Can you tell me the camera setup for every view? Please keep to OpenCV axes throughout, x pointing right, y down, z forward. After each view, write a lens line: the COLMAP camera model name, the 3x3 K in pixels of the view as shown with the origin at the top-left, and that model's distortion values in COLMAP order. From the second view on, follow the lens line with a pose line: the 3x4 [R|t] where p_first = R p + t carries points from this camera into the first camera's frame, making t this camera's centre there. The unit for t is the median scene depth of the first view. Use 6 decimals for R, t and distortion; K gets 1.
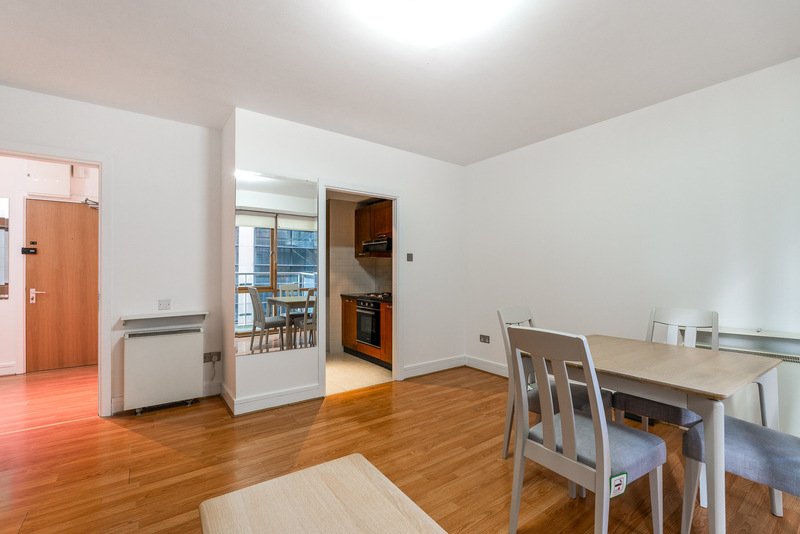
lens RADIAL K [[354.0, 0, 393.1], [0, 354.0, 270.1], [0, 0, 1]] dist [-0.001186, -0.000033]
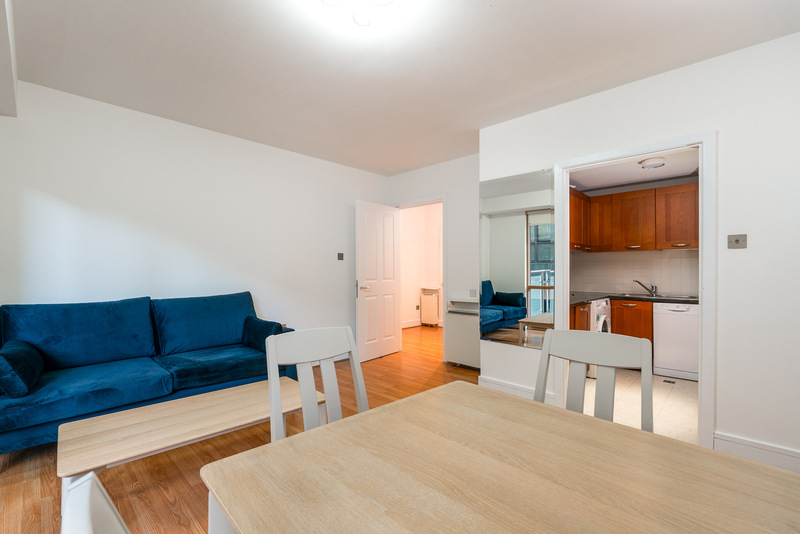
lens RADIAL K [[357.3, 0, 400.8], [0, 357.3, 270.9], [0, 0, 1]] dist [-0.002438, -0.000604]
pose [[0.199582, 0.004009, -0.979873, 0.588162], [0.006729, 0.999962, 0.005462, 0.003691], [0.979858, -0.007684, 0.199548, 0.430116]]
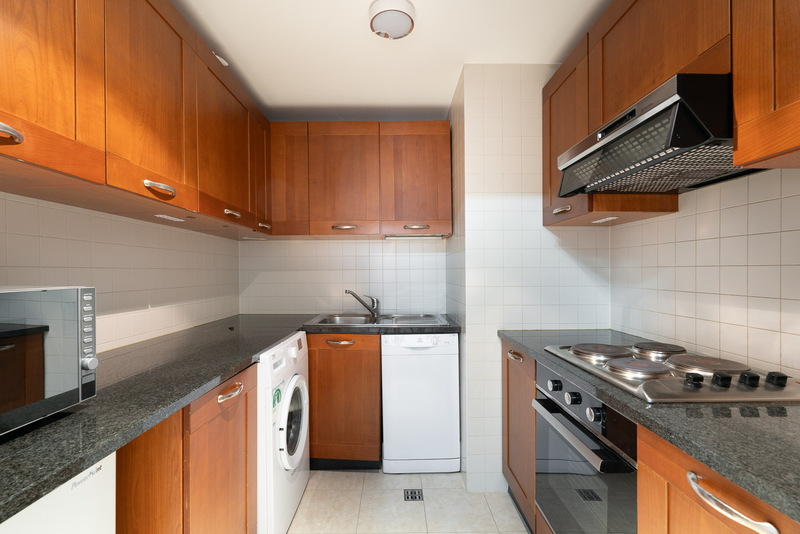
lens RADIAL K [[357.3, 0, 400.8], [0, 357.3, 270.9], [0, 0, 1]] dist [-0.002438, -0.000604]
pose [[0.830094, -0.003109, -0.557615, -0.045674], [0.008804, 0.999933, 0.007532, 0.007852], [0.557554, -0.011161, 0.830065, 1.008604]]
